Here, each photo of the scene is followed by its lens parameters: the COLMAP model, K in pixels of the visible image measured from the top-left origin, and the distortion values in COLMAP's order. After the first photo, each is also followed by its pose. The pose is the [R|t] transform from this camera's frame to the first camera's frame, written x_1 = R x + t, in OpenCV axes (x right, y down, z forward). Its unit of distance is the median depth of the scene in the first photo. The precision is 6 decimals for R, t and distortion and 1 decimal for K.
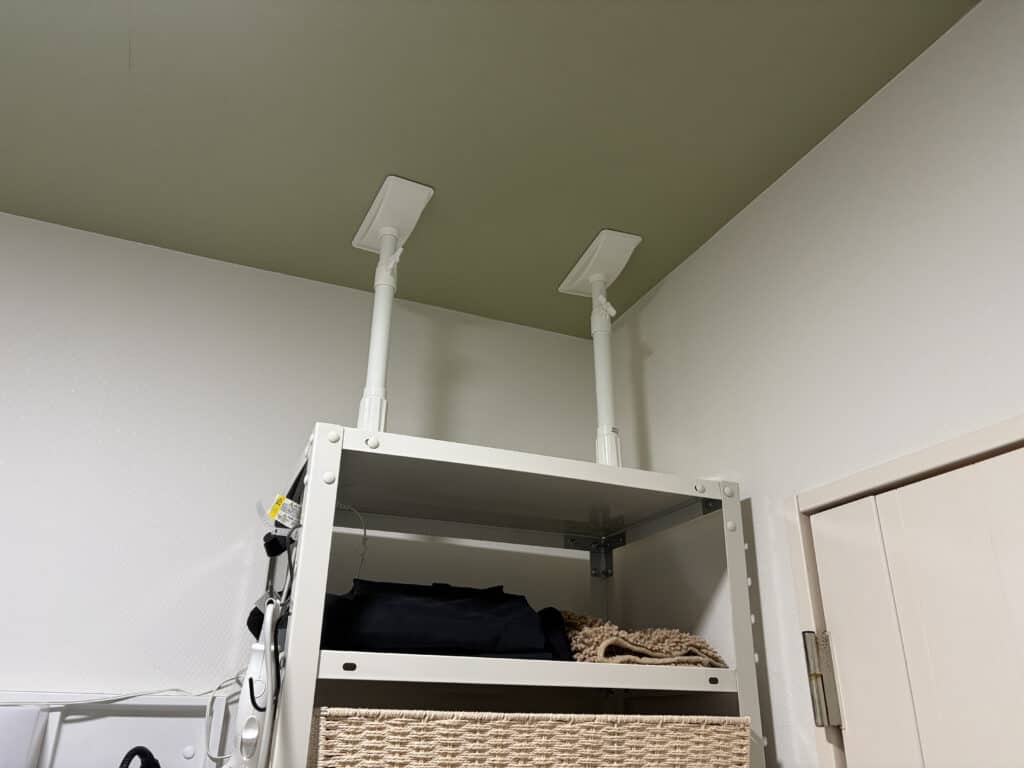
lens RADIAL K [[798.6, 0, 512.3], [0, 798.6, 389.3], [0, 0, 1]] dist [0.033724, 0.011073]
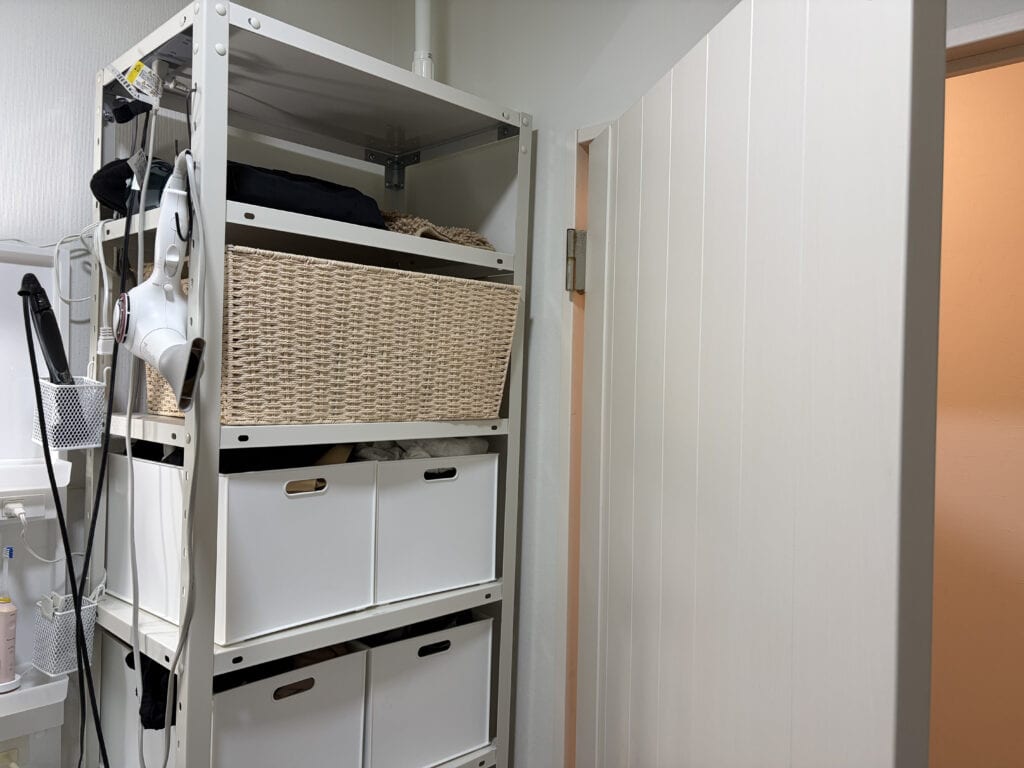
lens RADIAL K [[798.6, 0, 515.1], [0, 798.6, 379.9], [0, 0, 1]] dist [0.033724, 0.011073]
pose [[0.920742, 0.010670, 0.390026, -0.284402], [-0.162853, 0.918899, 0.359311, 0.063136], [-0.354560, -0.394350, 0.847806, -0.269315]]
